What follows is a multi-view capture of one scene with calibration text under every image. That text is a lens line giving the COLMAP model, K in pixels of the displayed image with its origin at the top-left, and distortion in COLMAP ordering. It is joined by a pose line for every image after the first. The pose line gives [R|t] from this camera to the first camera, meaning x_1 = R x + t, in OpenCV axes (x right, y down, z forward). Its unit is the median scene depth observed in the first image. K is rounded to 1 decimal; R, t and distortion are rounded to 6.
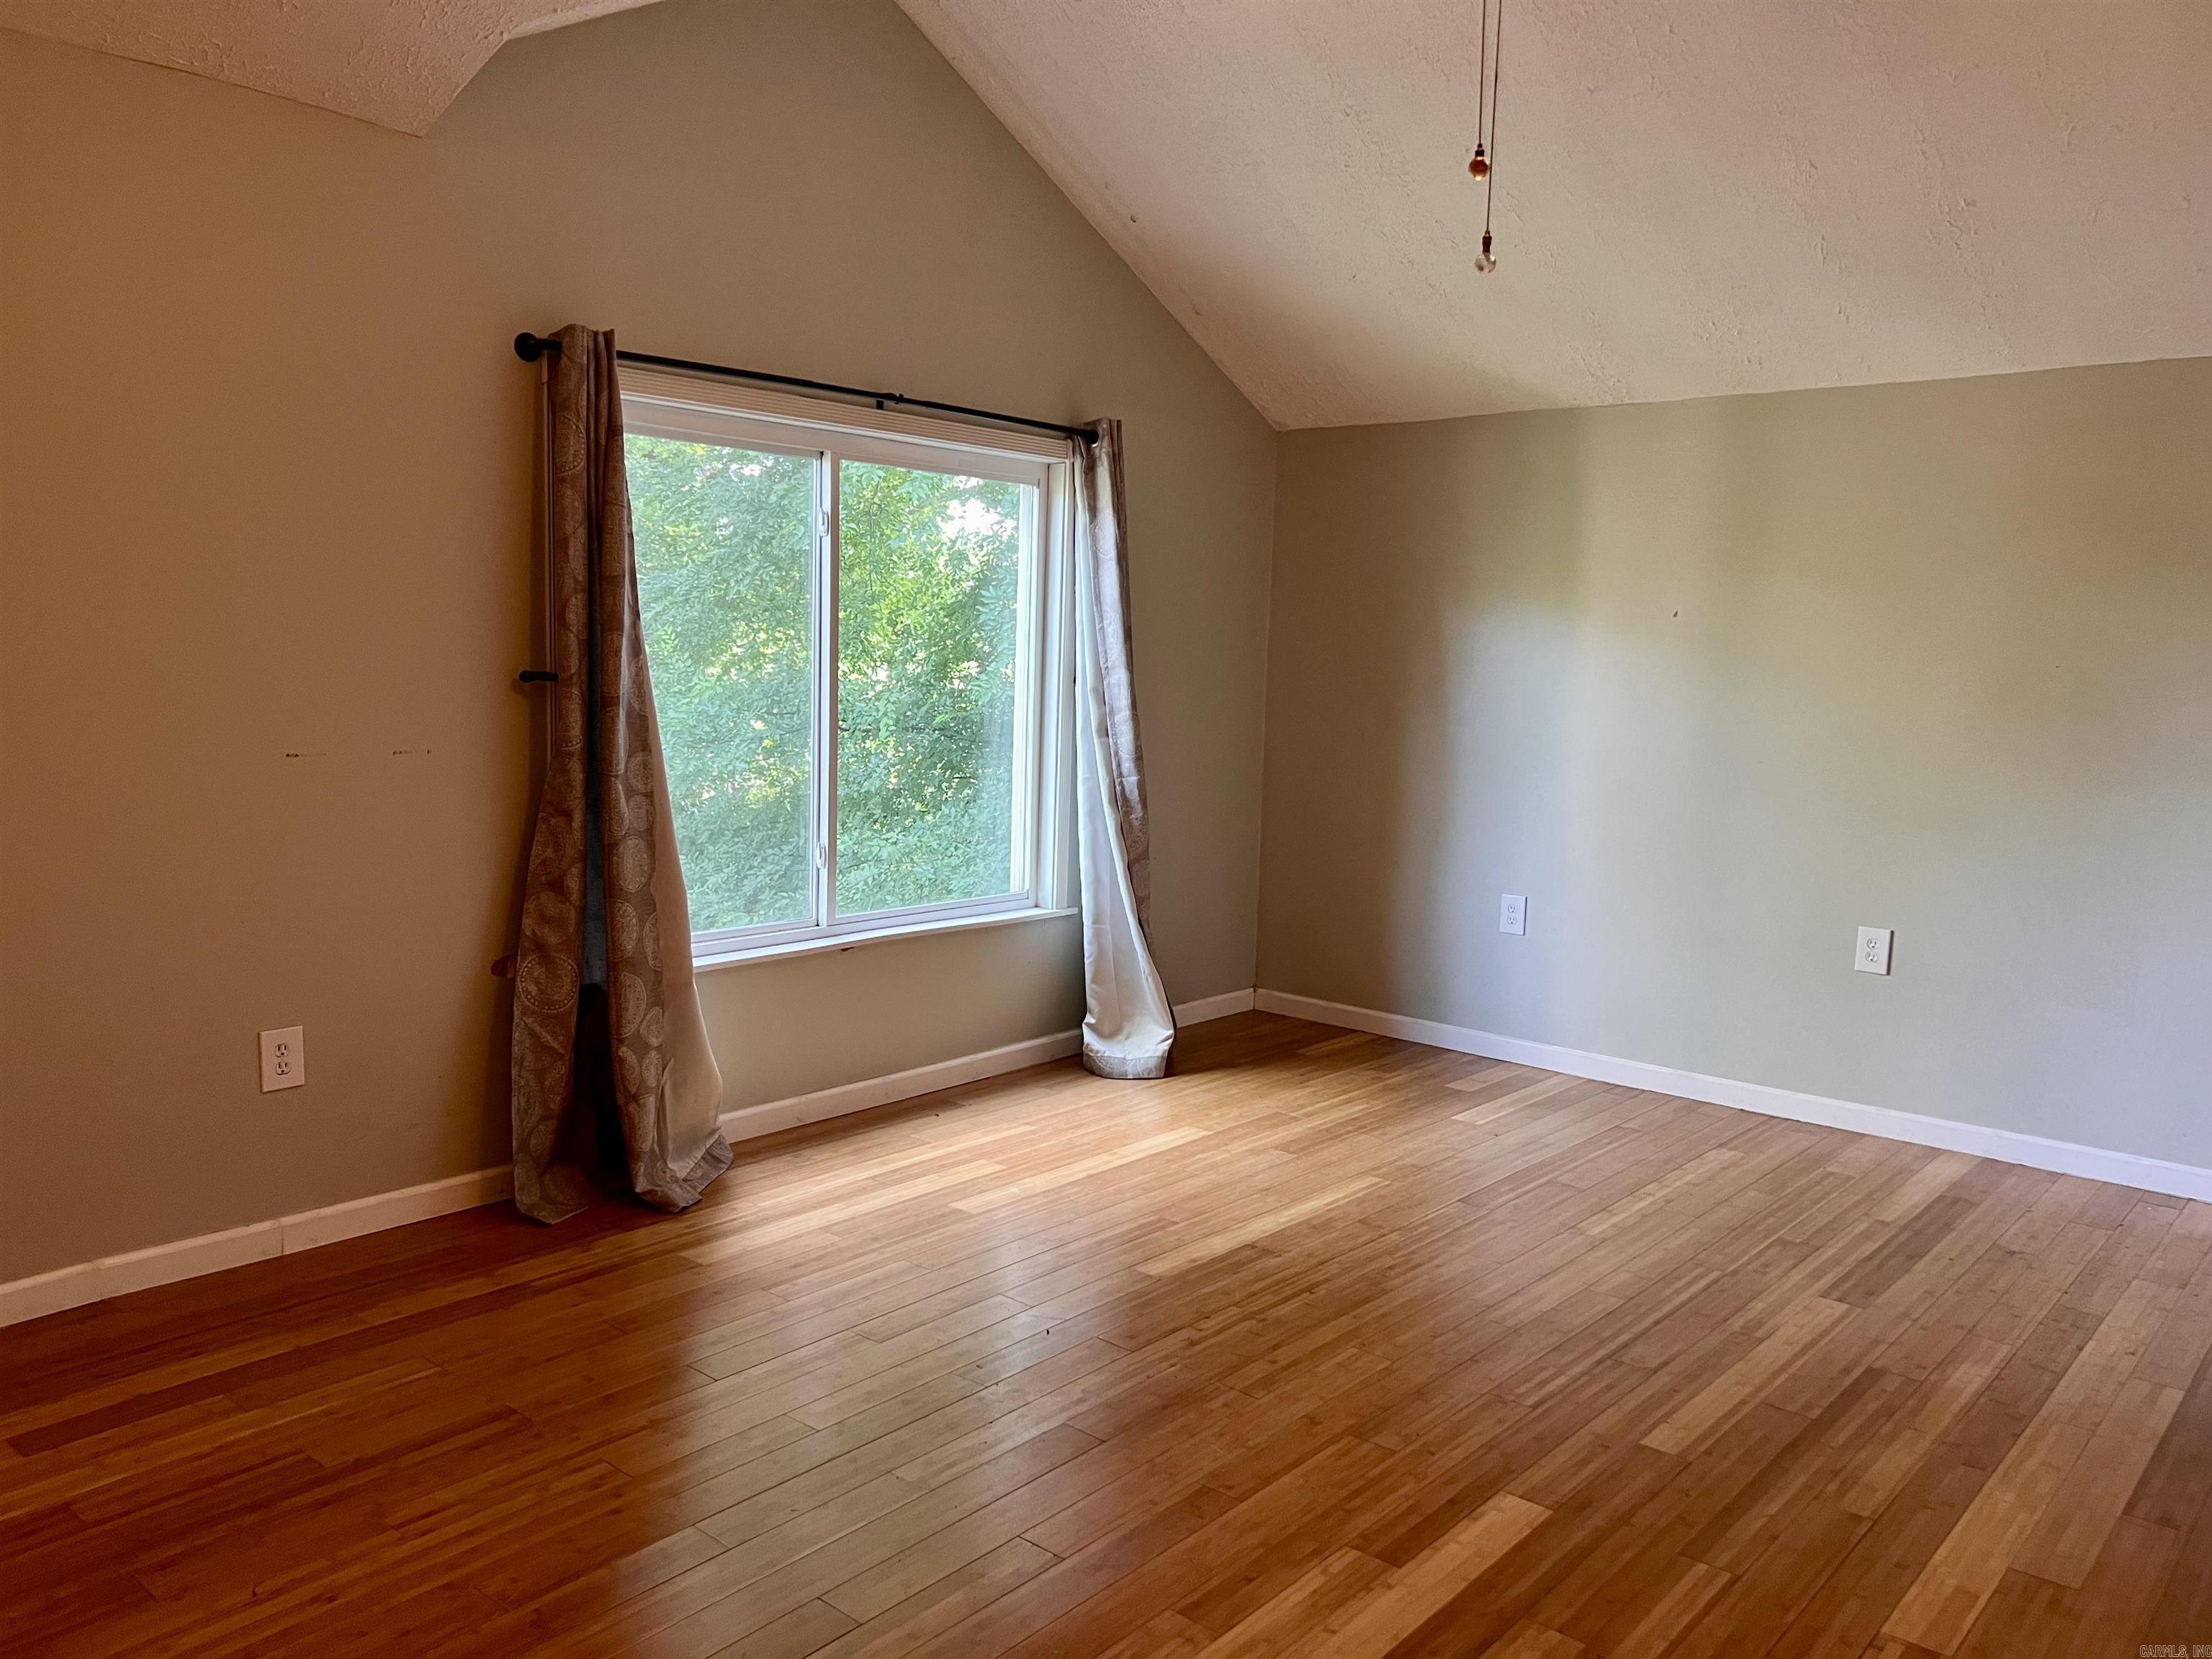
lens RADIAL K [[1654.8, 0, 1111.3], [0, 1654.8, 847.1], [0, 0, 1]] dist [0.061019, -0.070039]
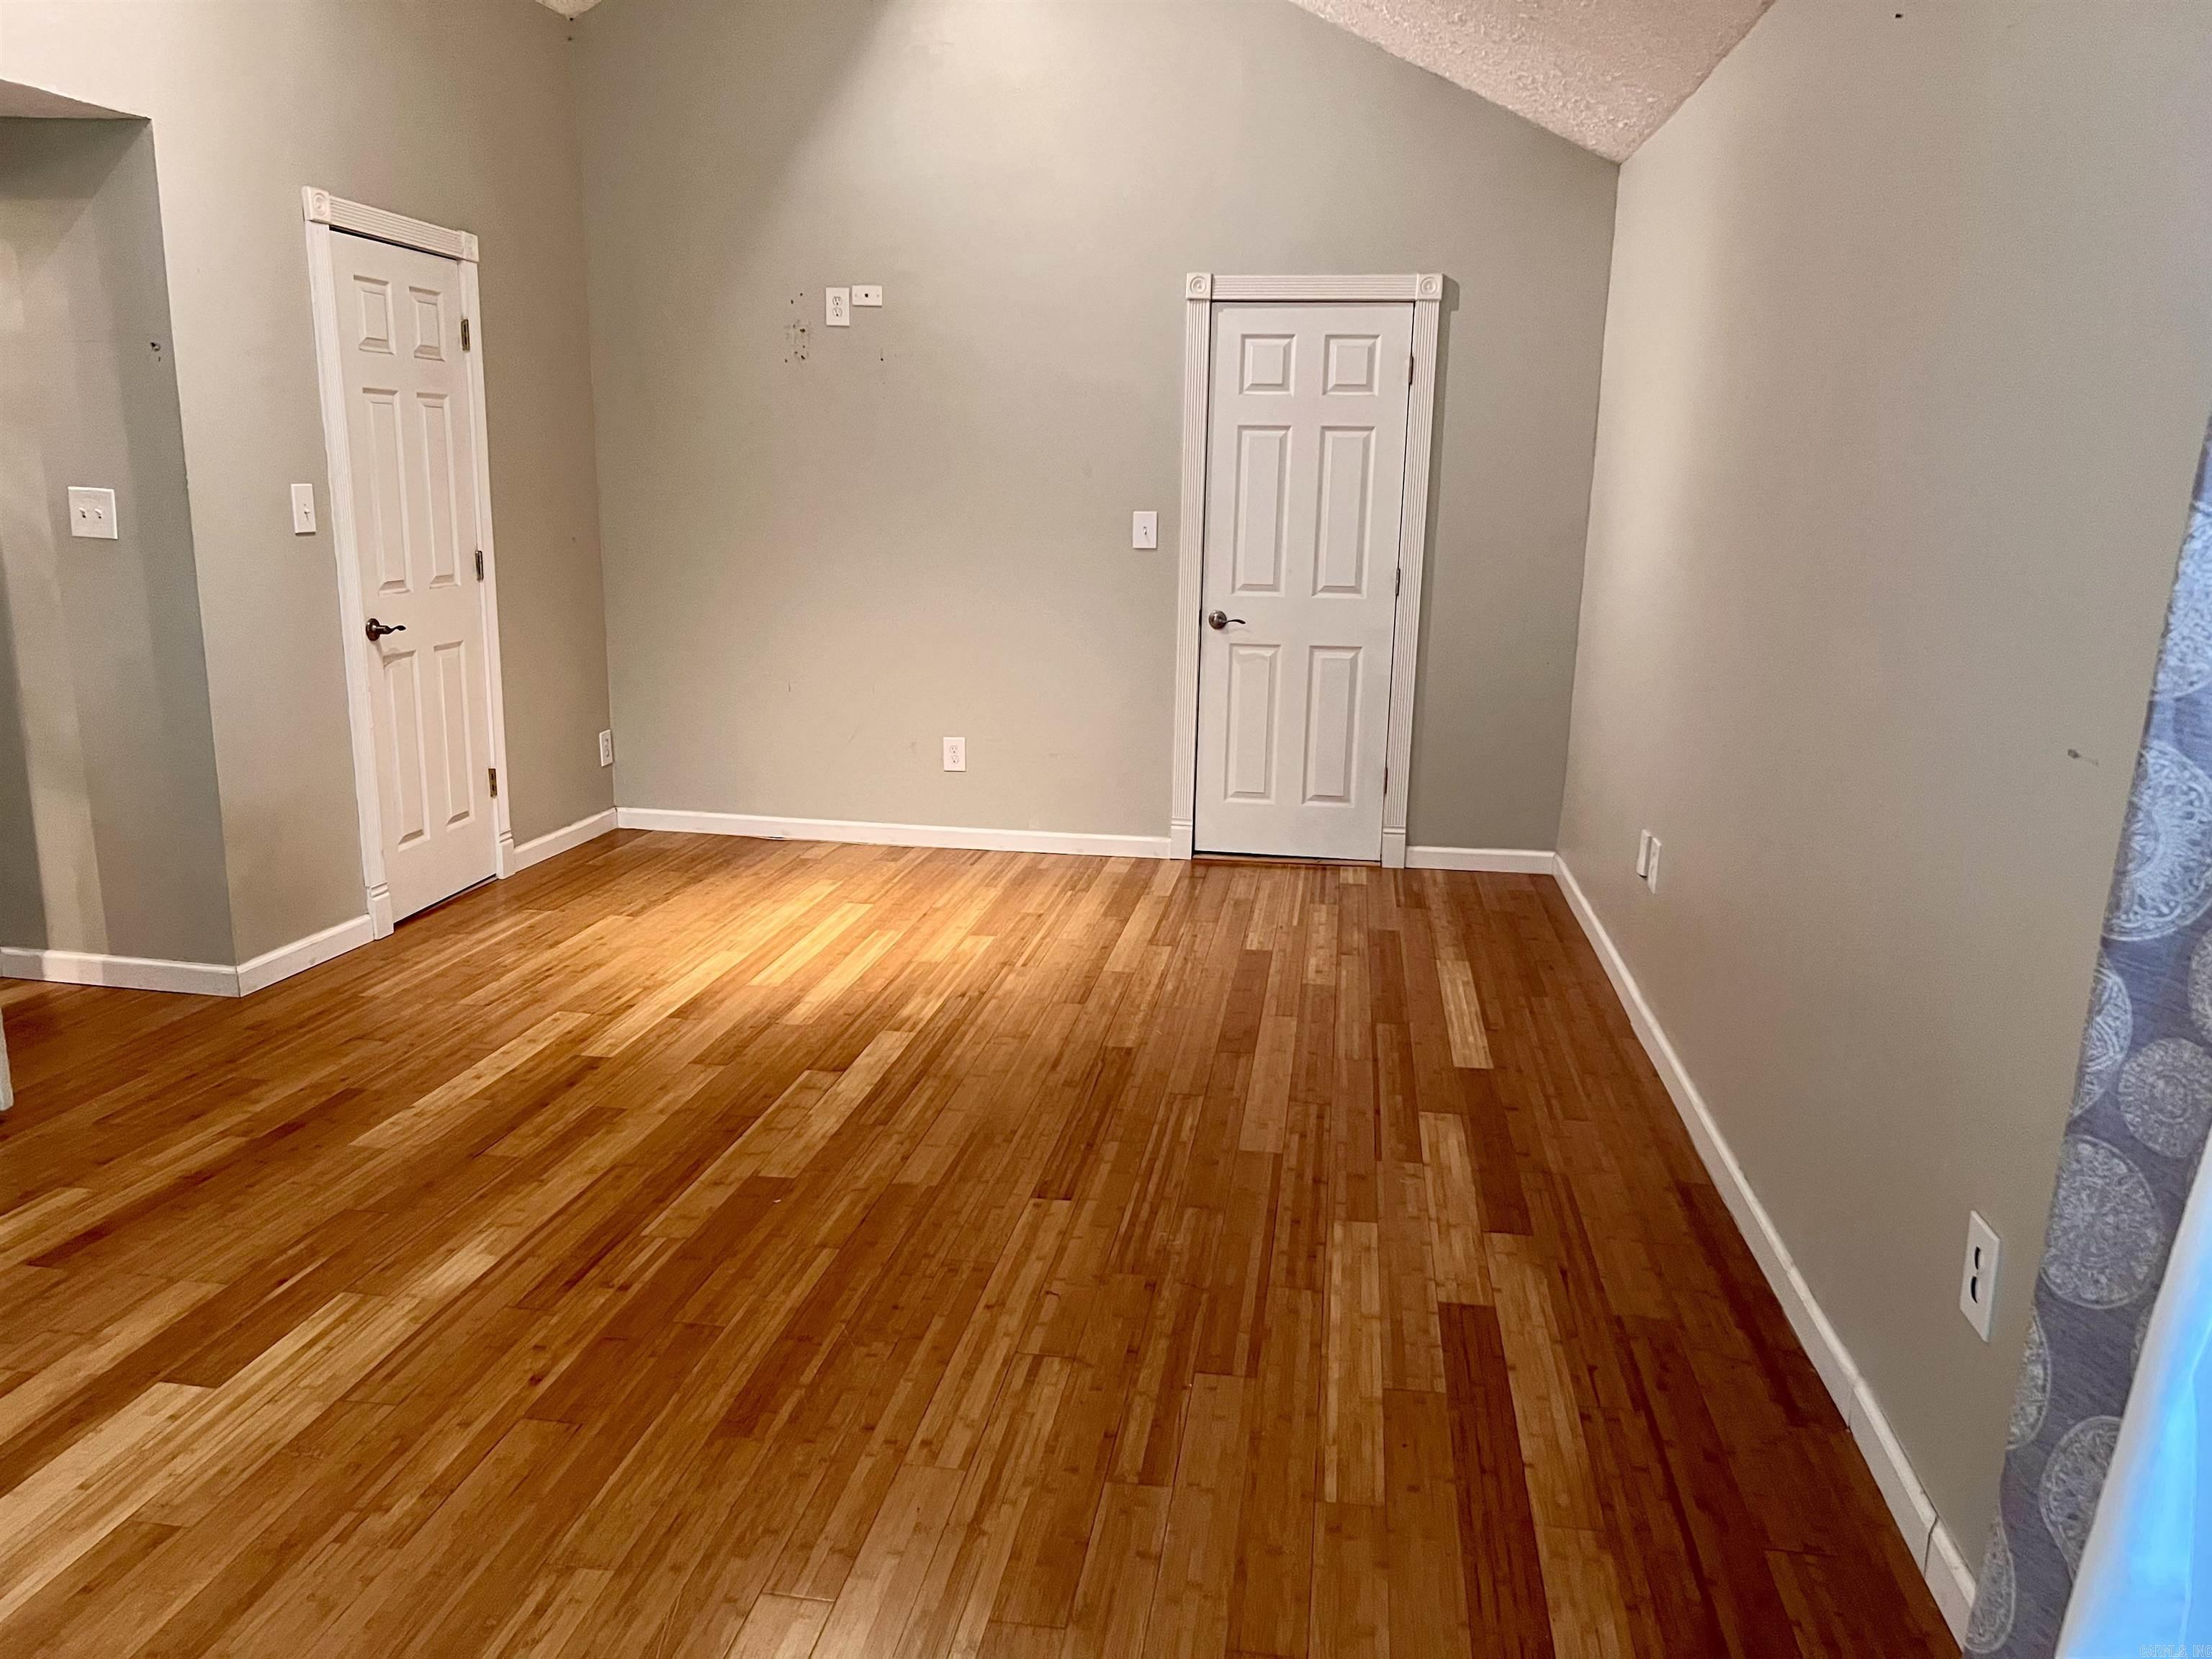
lens RADIAL K [[1654.8, 0, 1104.5], [0, 1654.8, 815.2], [0, 0, 1]] dist [0.061019, -0.070039]
pose [[-0.847468, 0.067492, -0.526538, 0.040699], [-0.099568, 0.954071, 0.282550, -0.138752], [0.521425, 0.291878, -0.801825, 1.134967]]
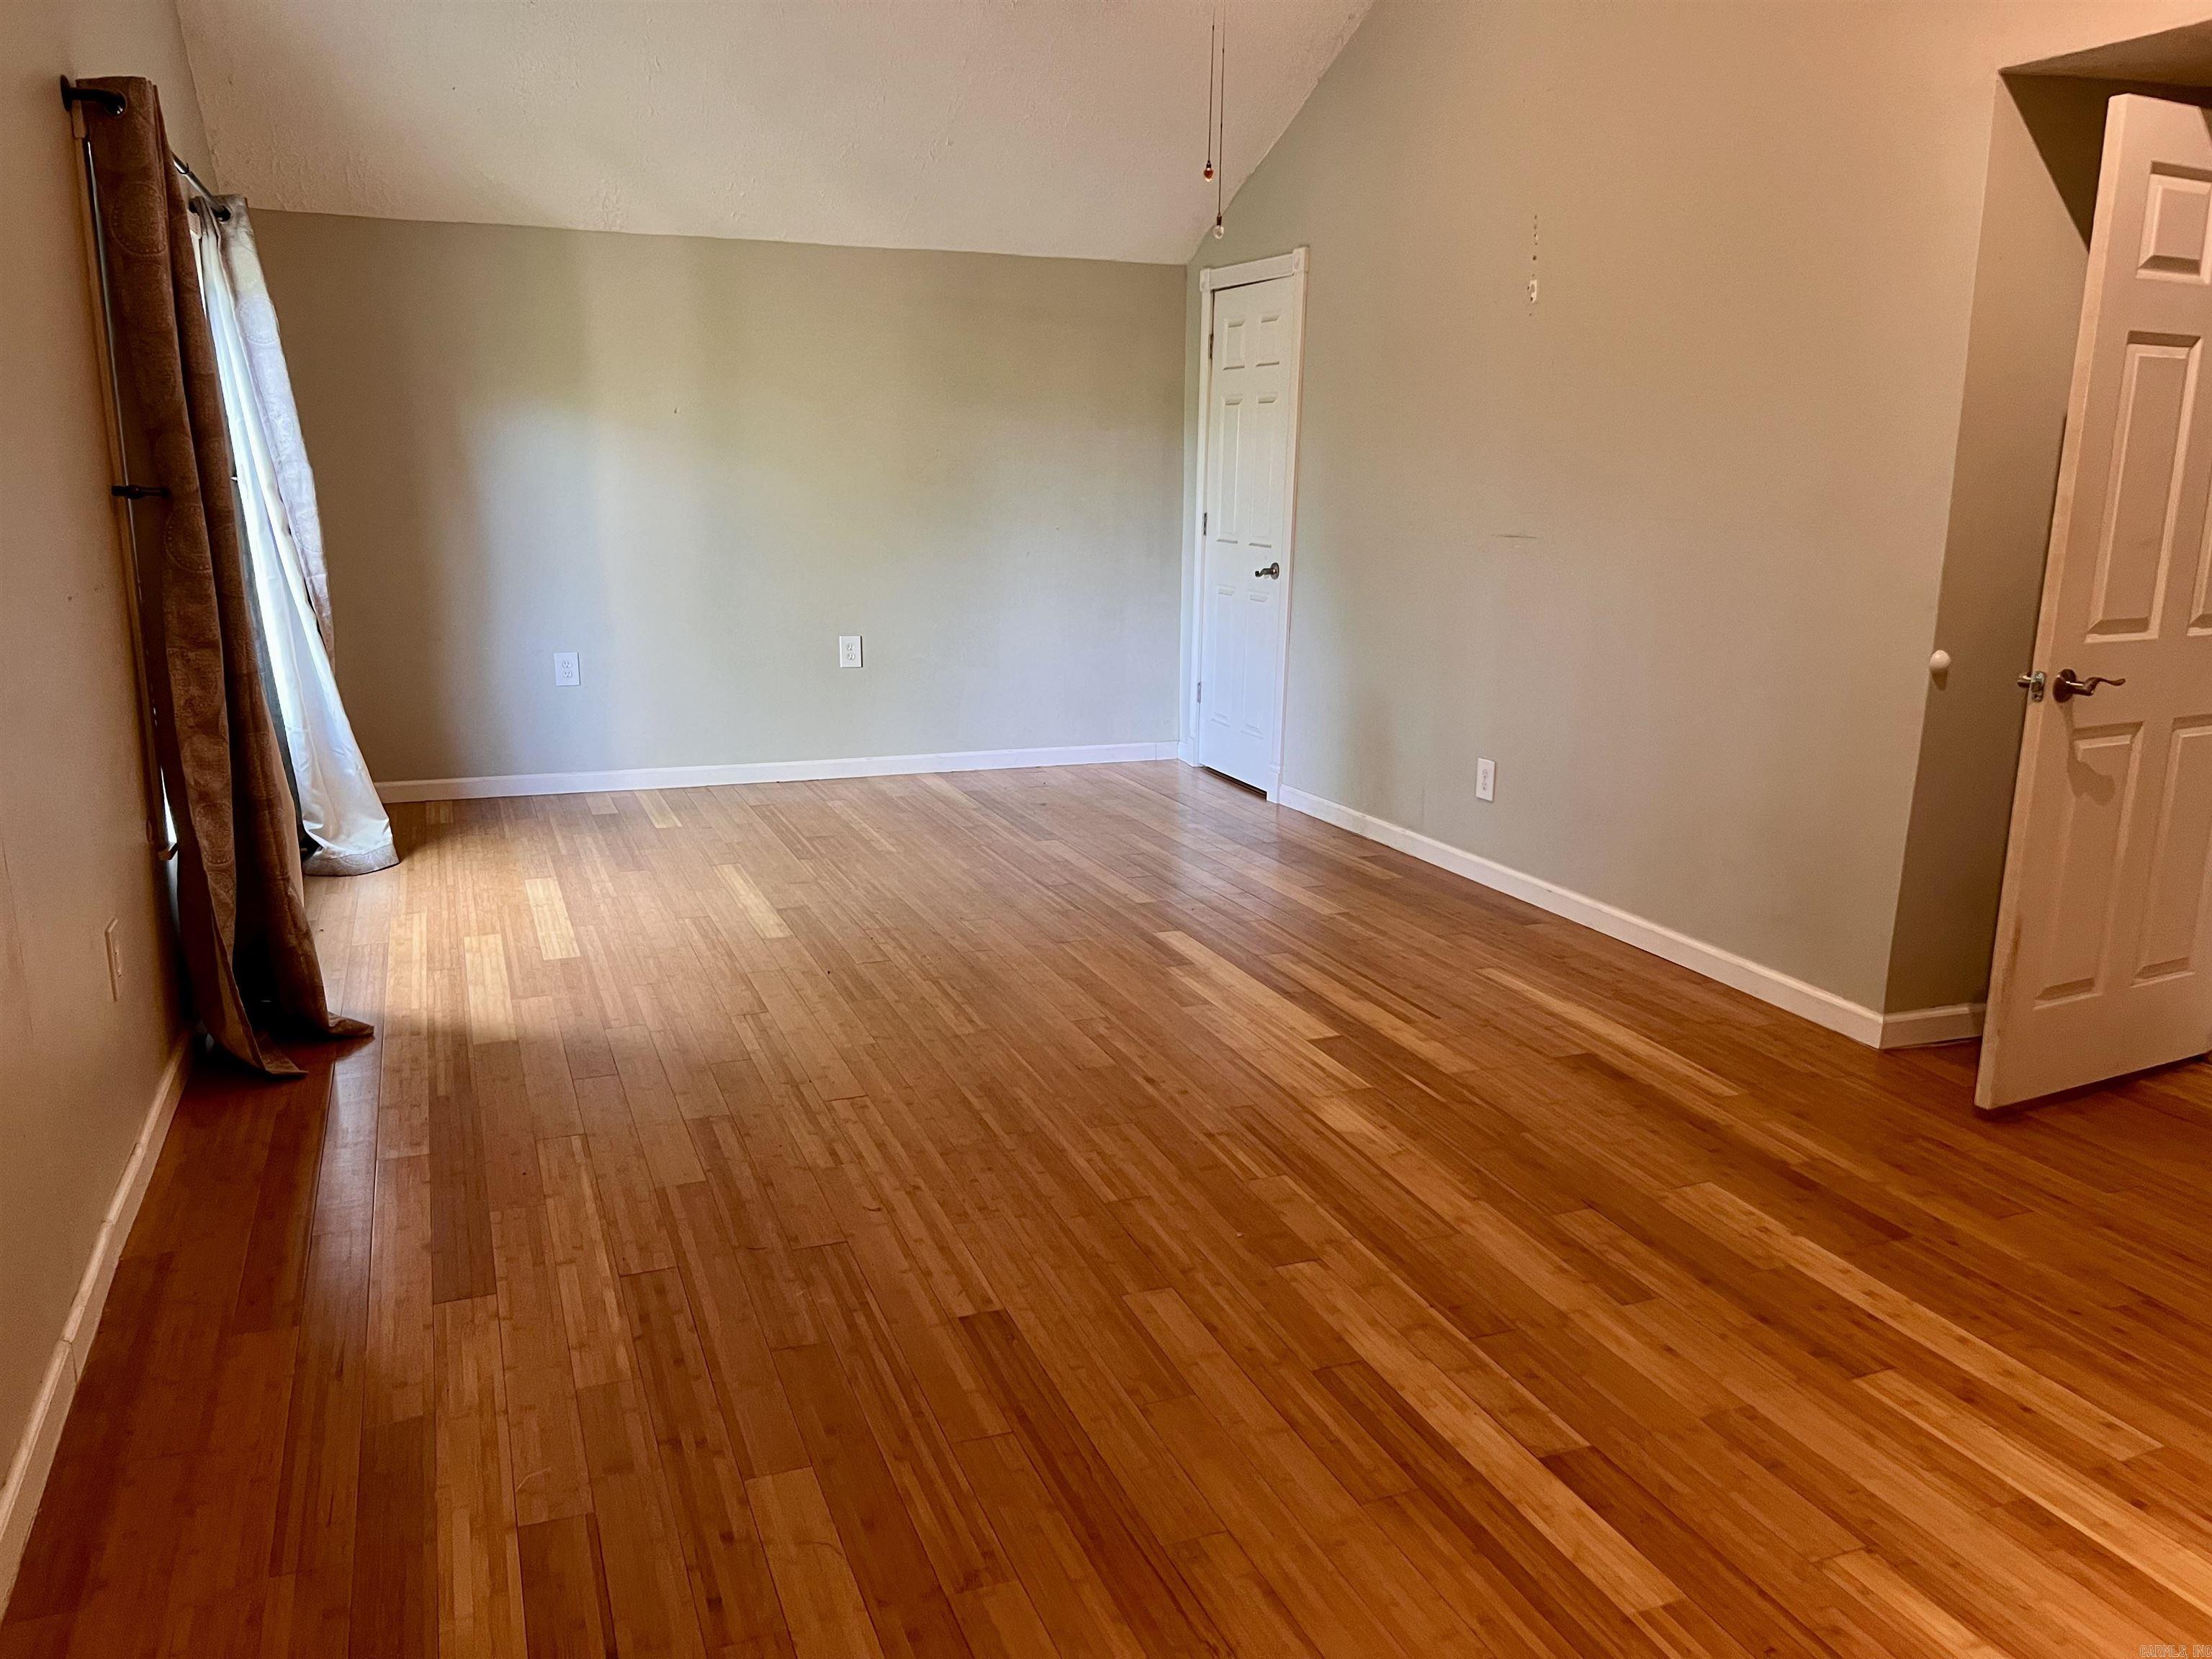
lens RADIAL K [[1654.8, 0, 1099.0], [0, 1654.8, 833.2], [0, 0, 1]] dist [0.061019, -0.070039]
pose [[0.465423, -0.213447, 0.858966, -0.887090], [0.105214, 0.976947, 0.185755, -0.037109], [-0.878813, 0.003921, 0.477151, 0.140310]]
